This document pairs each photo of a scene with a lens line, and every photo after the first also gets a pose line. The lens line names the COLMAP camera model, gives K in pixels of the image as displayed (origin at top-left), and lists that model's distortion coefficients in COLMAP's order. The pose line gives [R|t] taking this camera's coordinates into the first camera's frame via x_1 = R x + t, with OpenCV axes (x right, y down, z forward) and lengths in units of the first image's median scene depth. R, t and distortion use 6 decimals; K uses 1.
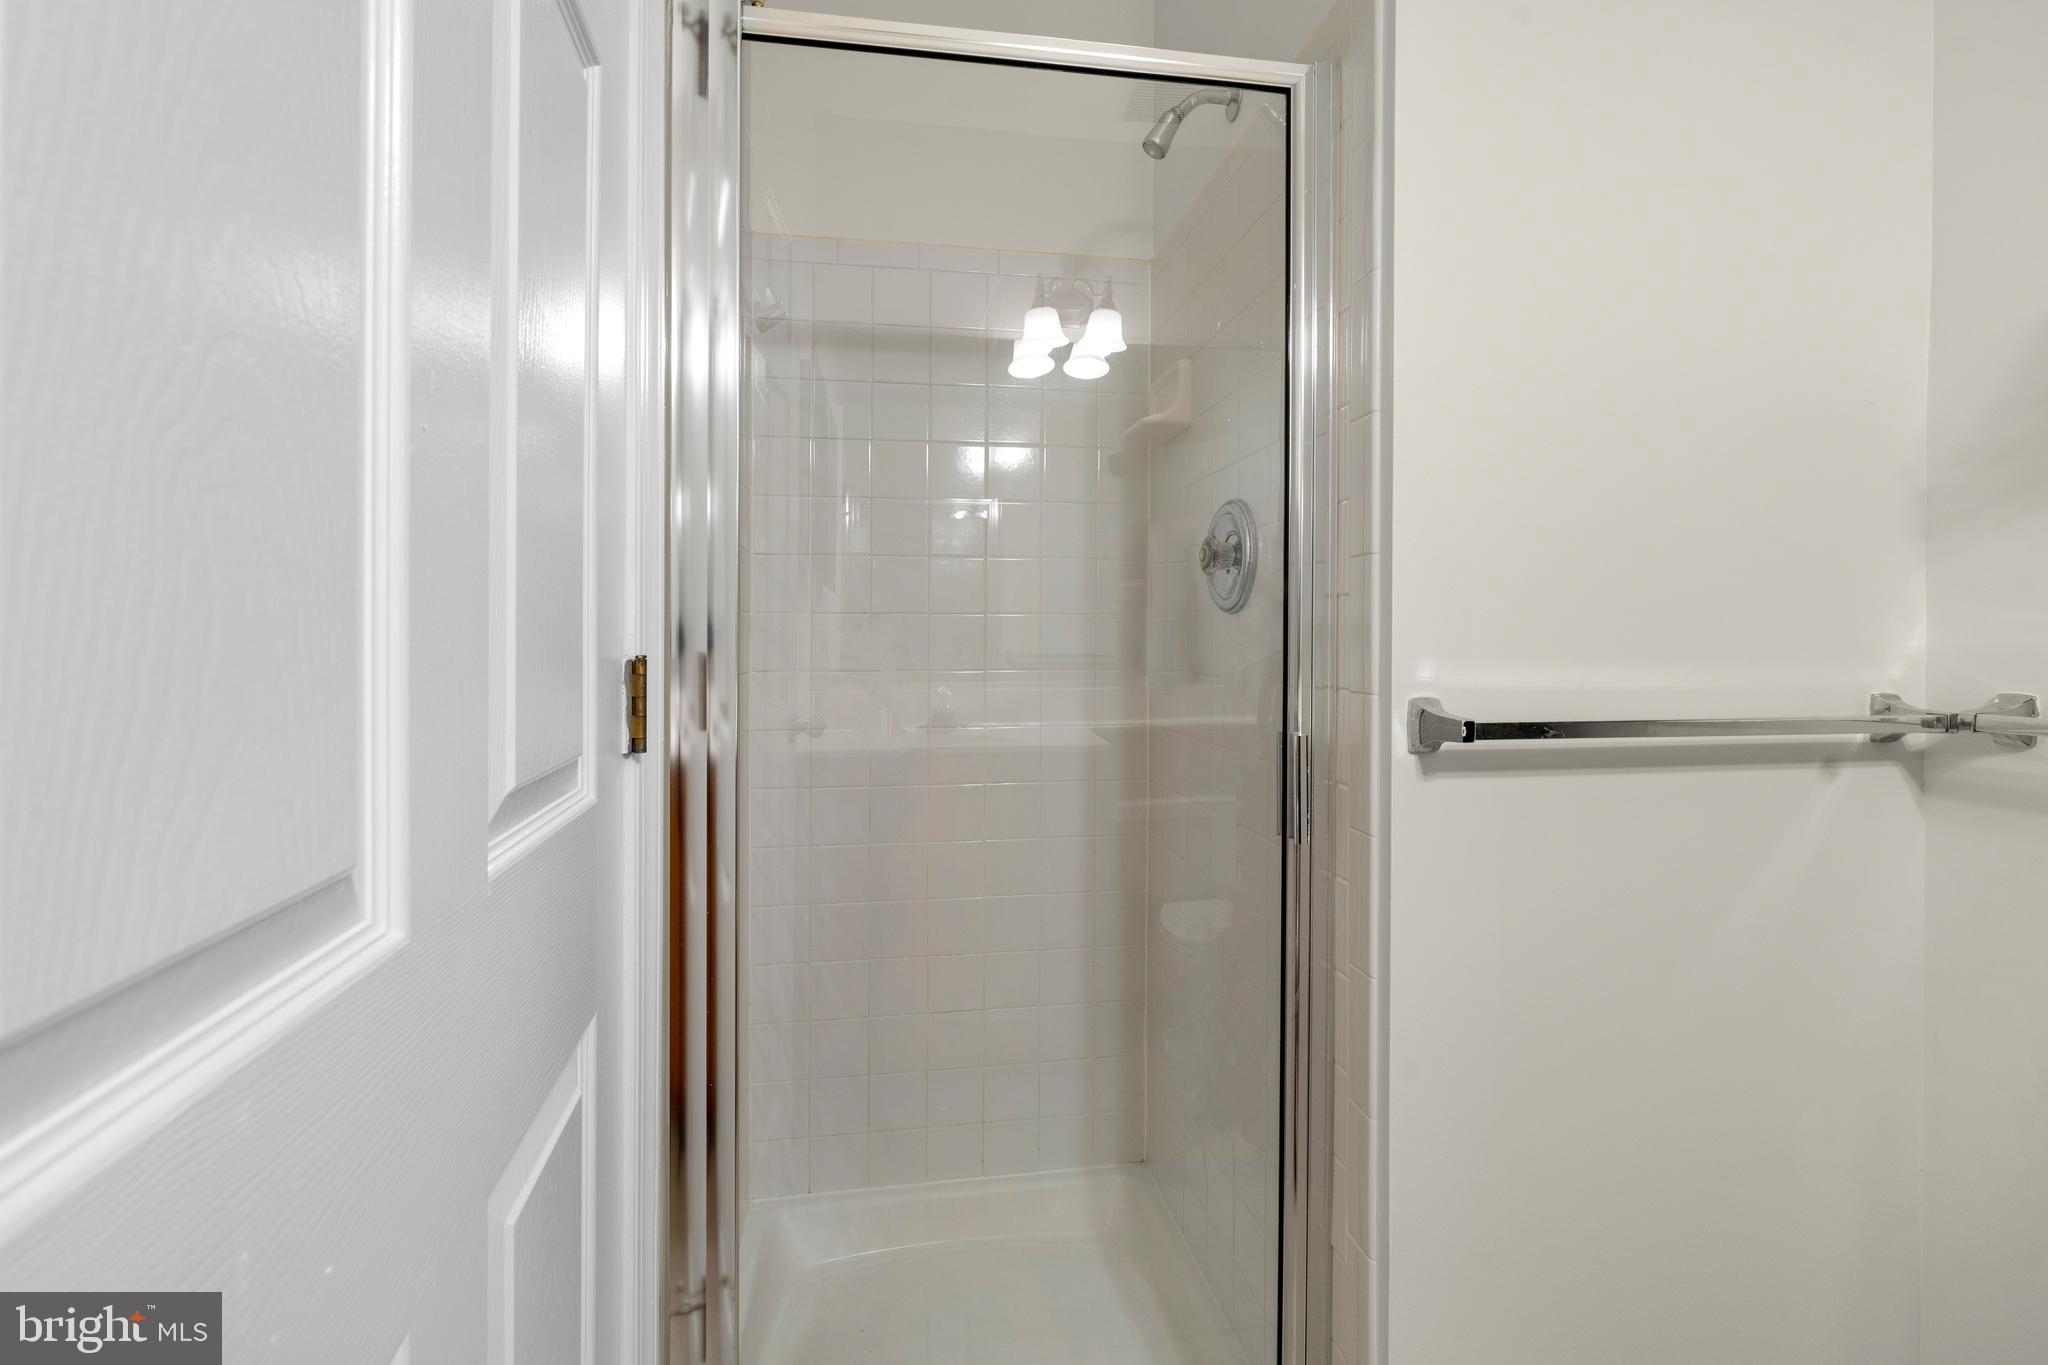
lens RADIAL K [[893.1, 0, 1019.2], [0, 893.1, 628.7], [0, 0, 1]] dist [-0.001065, -0.000556]
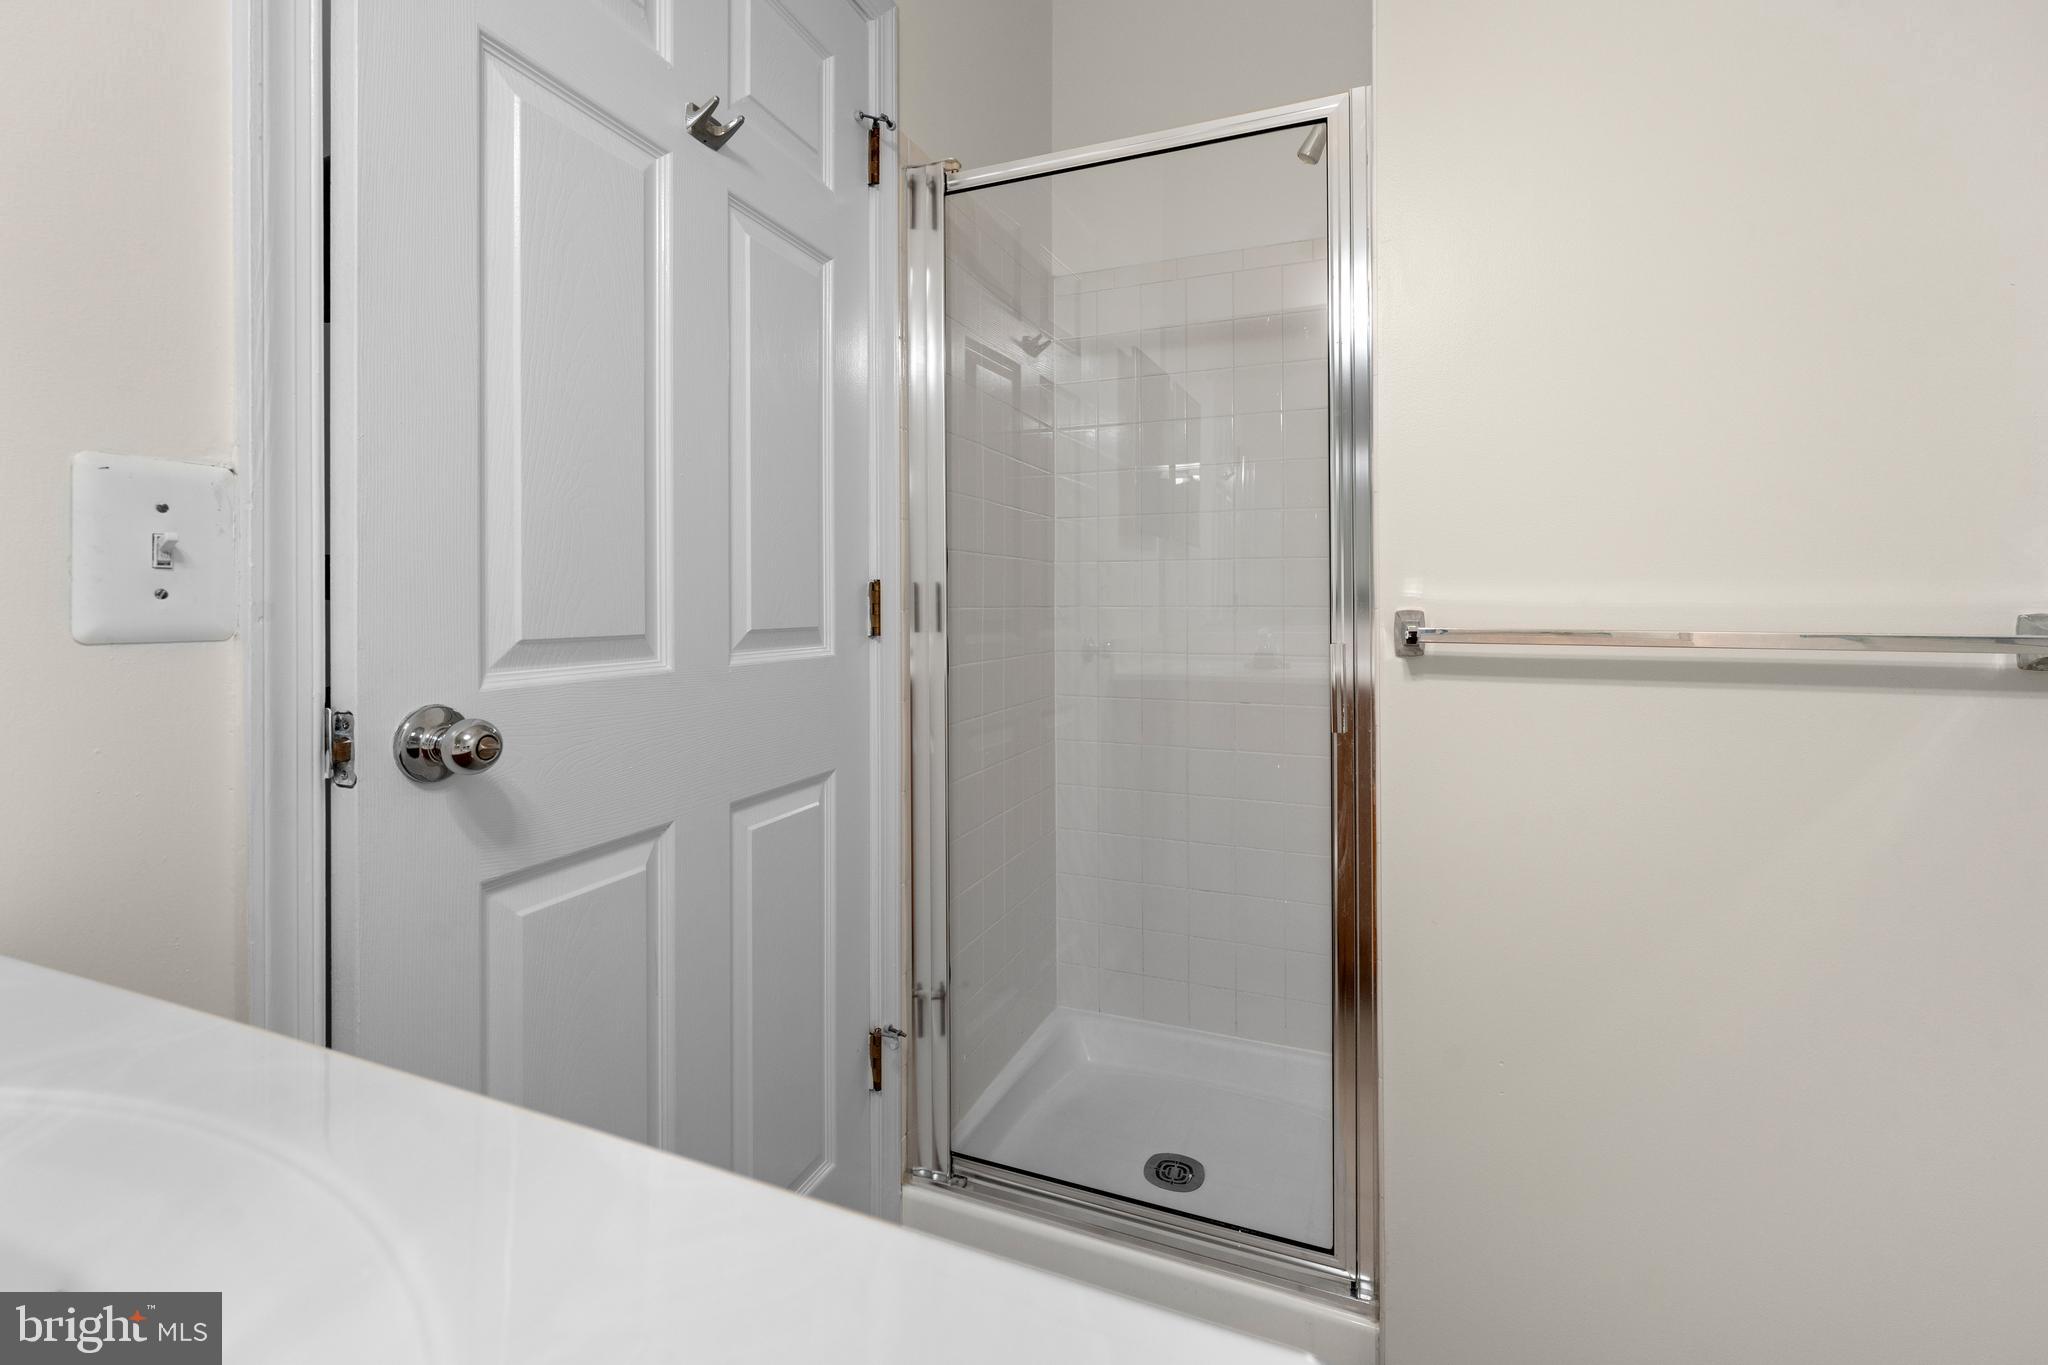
lens RADIAL K [[871.9, 0, 1021.8], [0, 871.9, 592.9], [0, 0, 1]] dist [0.000904, -0.000078]
pose [[0.859778, -0.003914, -0.510652, 0.621077], [0.002858, 0.999992, -0.002853, 0.057316], [0.510659, 0.000993, 0.859783, -0.273736]]
